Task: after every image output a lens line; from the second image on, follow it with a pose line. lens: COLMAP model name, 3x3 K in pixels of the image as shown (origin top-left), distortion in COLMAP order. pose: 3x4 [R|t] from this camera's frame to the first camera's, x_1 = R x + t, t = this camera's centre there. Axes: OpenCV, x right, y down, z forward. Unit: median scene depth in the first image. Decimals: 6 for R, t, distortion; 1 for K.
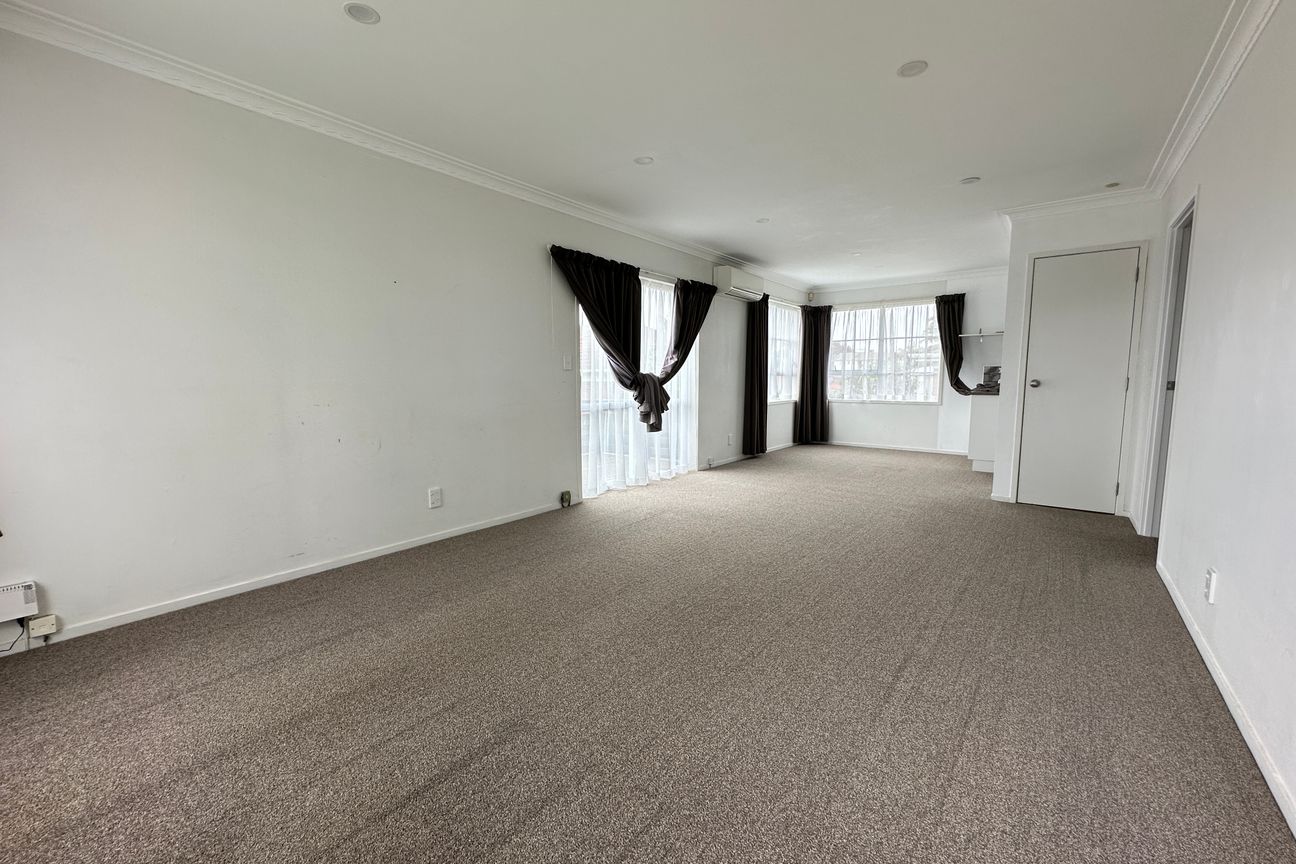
lens RADIAL K [[515.3, 0, 648.0], [0, 515.3, 432.0], [0, 0, 1]] dist [-0.000735, 0.000092]
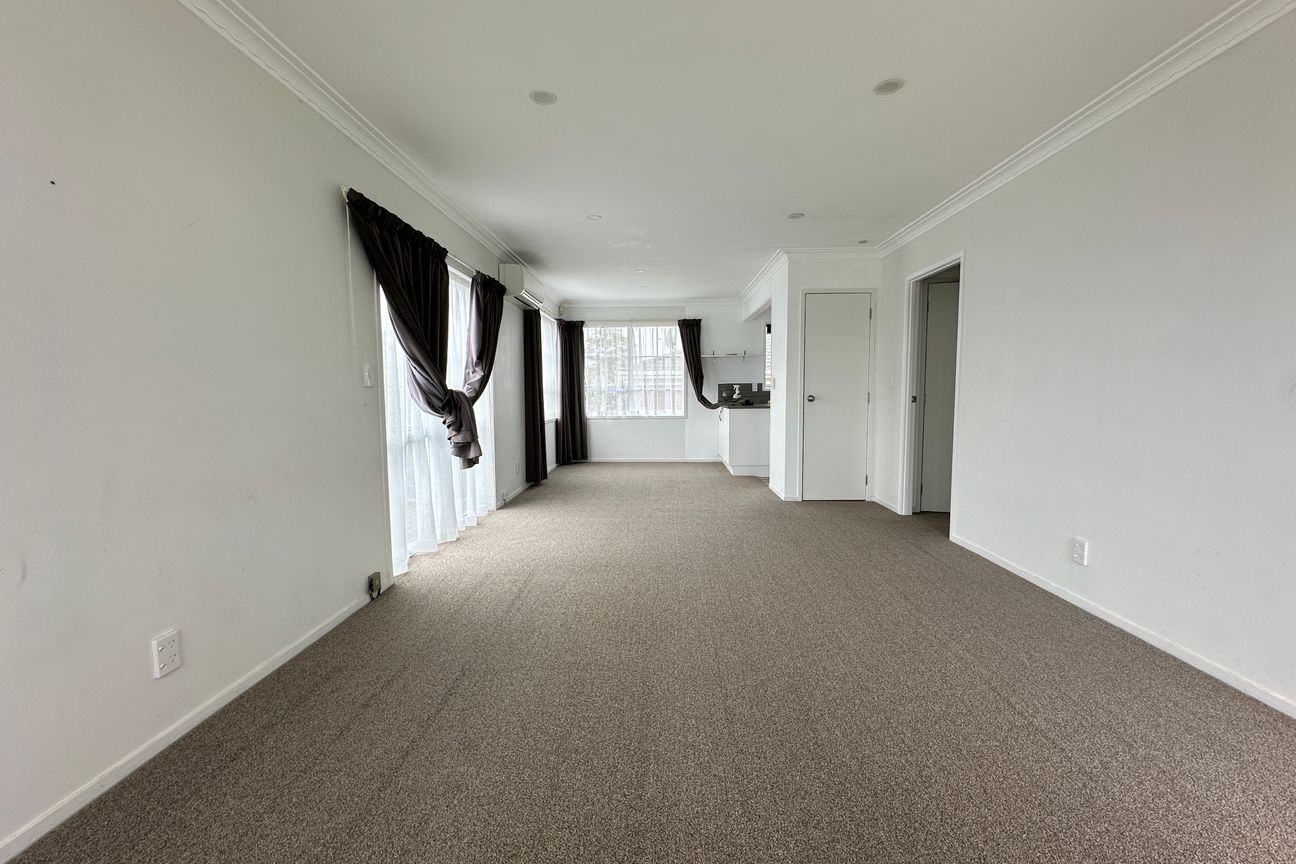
lens RADIAL K [[515.3, 0, 648.0], [0, 515.3, 432.0], [0, 0, 1]] dist [-0.000735, 0.000092]
pose [[0.803206, -0.051362, 0.593483, -0.209469], [0.069173, 0.997578, -0.007284, -0.027690], [-0.591672, 0.046903, 0.804813, 0.218194]]
